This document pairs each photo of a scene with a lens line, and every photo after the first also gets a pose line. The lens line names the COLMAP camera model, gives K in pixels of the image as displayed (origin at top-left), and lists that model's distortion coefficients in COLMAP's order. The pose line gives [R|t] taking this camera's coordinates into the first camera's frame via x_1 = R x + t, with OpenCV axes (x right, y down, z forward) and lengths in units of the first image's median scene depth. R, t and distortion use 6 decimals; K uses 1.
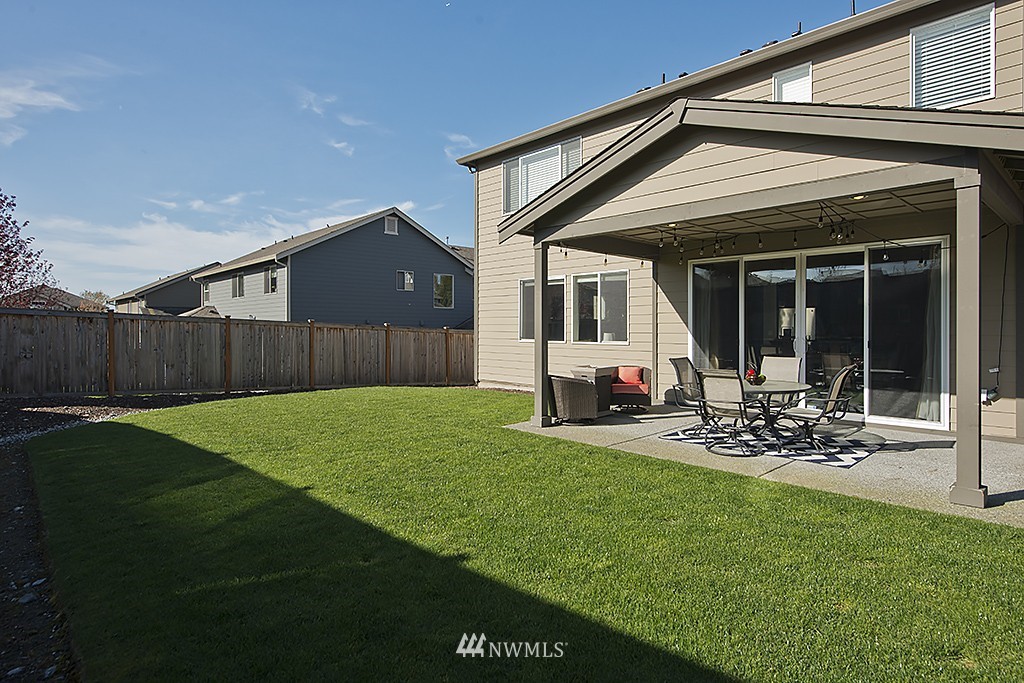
lens RADIAL K [[566.1, 0, 511.2], [0, 566.1, 333.6], [0, 0, 1]] dist [0.003003, -0.001027]
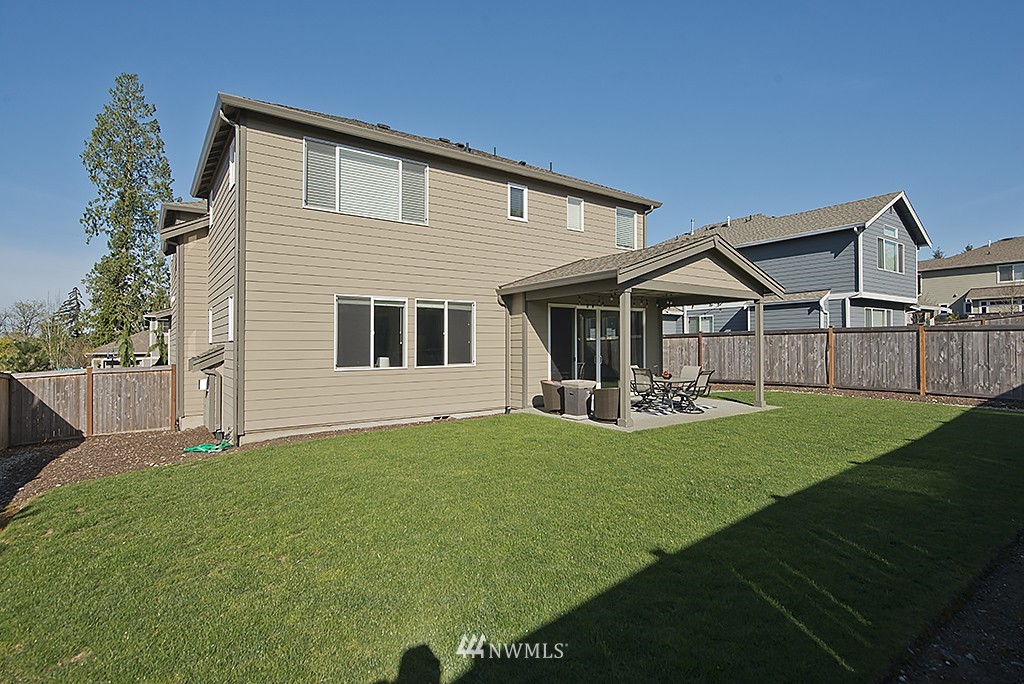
lens RADIAL K [[507.8, 0, 511.2], [0, 507.8, 342.0], [0, 0, 1]] dist [0.002774, 0.000083]
pose [[0.120252, 0.001922, 0.992742, -0.808212], [0.016723, 0.999852, -0.003961, -0.024107], [-0.992603, 0.017078, 0.120202, 0.787860]]
